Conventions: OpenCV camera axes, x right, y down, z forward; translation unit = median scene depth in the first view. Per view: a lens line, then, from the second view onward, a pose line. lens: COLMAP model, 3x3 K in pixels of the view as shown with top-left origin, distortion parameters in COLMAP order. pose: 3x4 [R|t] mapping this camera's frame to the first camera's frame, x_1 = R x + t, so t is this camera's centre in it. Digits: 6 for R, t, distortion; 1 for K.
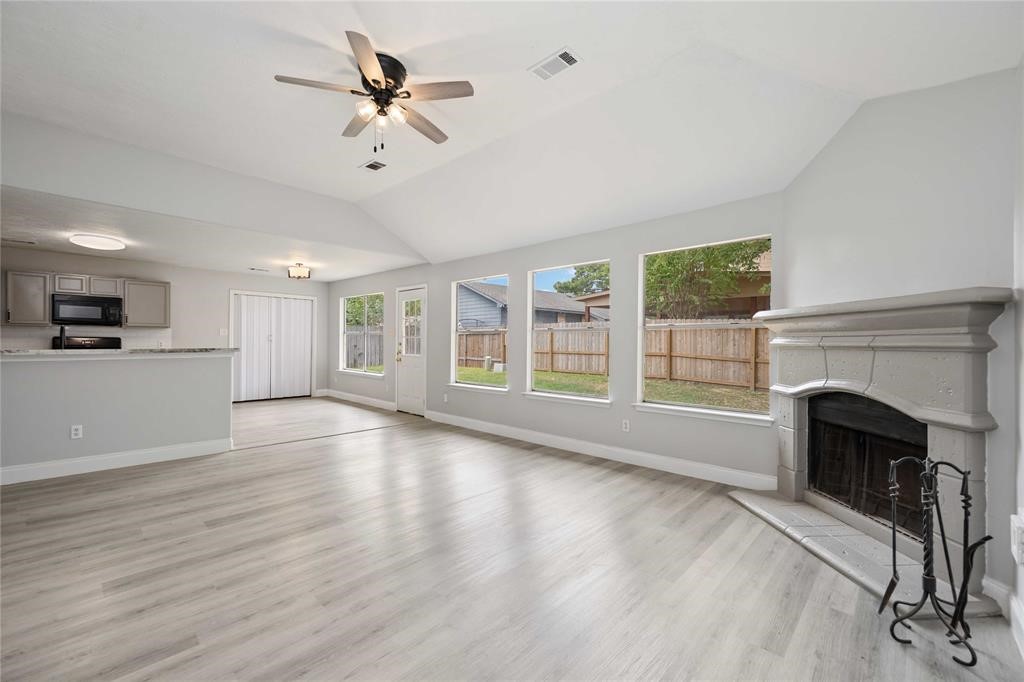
lens RADIAL K [[429.3, 0, 494.9], [0, 429.3, 341.6], [0, 0, 1]] dist [-0.001195, 0.000049]
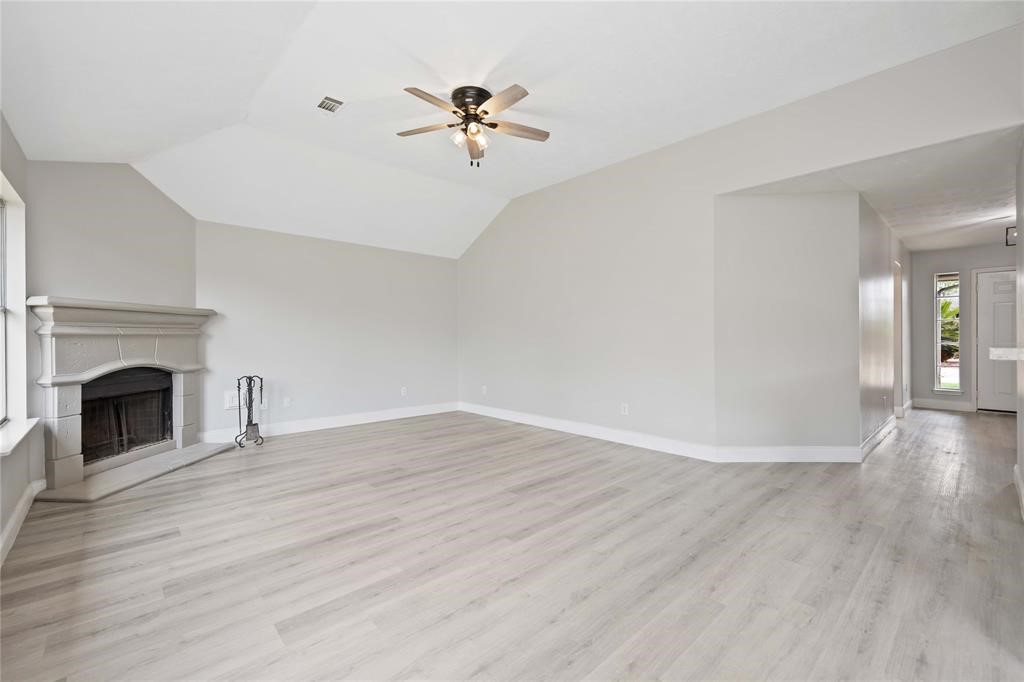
lens RADIAL K [[434.7, 0, 519.0], [0, 434.7, 337.0], [0, 0, 1]] dist [-0.001981, -0.000198]
pose [[-0.999862, -0.002578, 0.016428, -0.131111], [-0.002534, 0.999993, 0.002746, 0.004988], [-0.016434, 0.002704, -0.999861, 0.695626]]
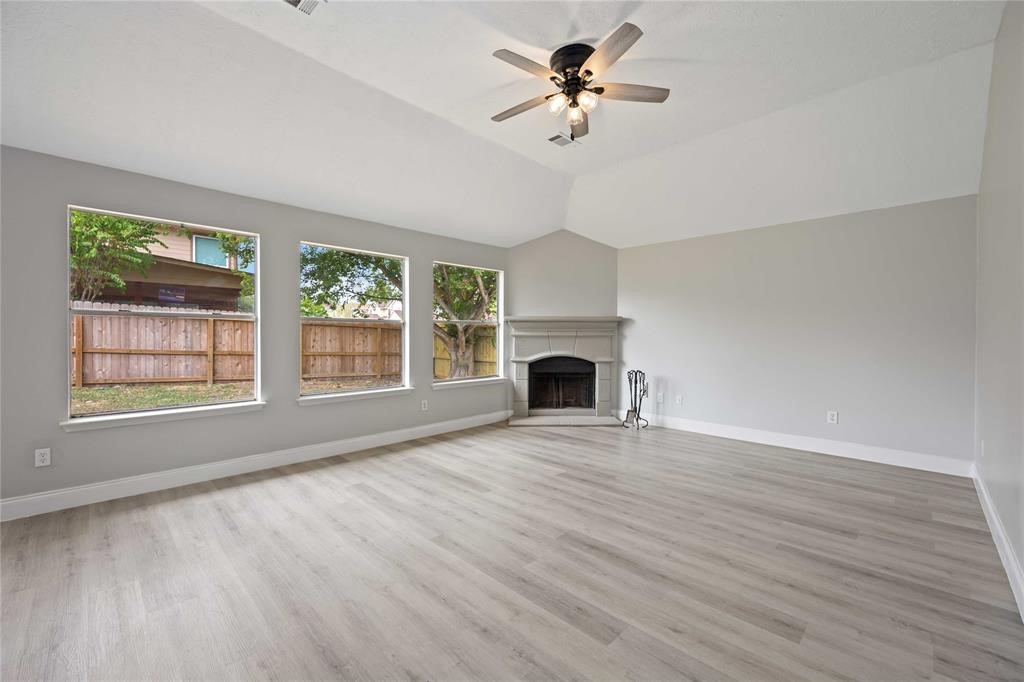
lens RADIAL K [[423.2, 0, 515.6], [0, 423.2, 342.9], [0, 0, 1]] dist [0.002130, 0.000096]
pose [[-0.015729, -0.021516, 0.999645, -0.400424], [-0.000419, 0.999769, 0.021512, 0.001548], [-0.999876, -0.000080, -0.015734, 0.367295]]
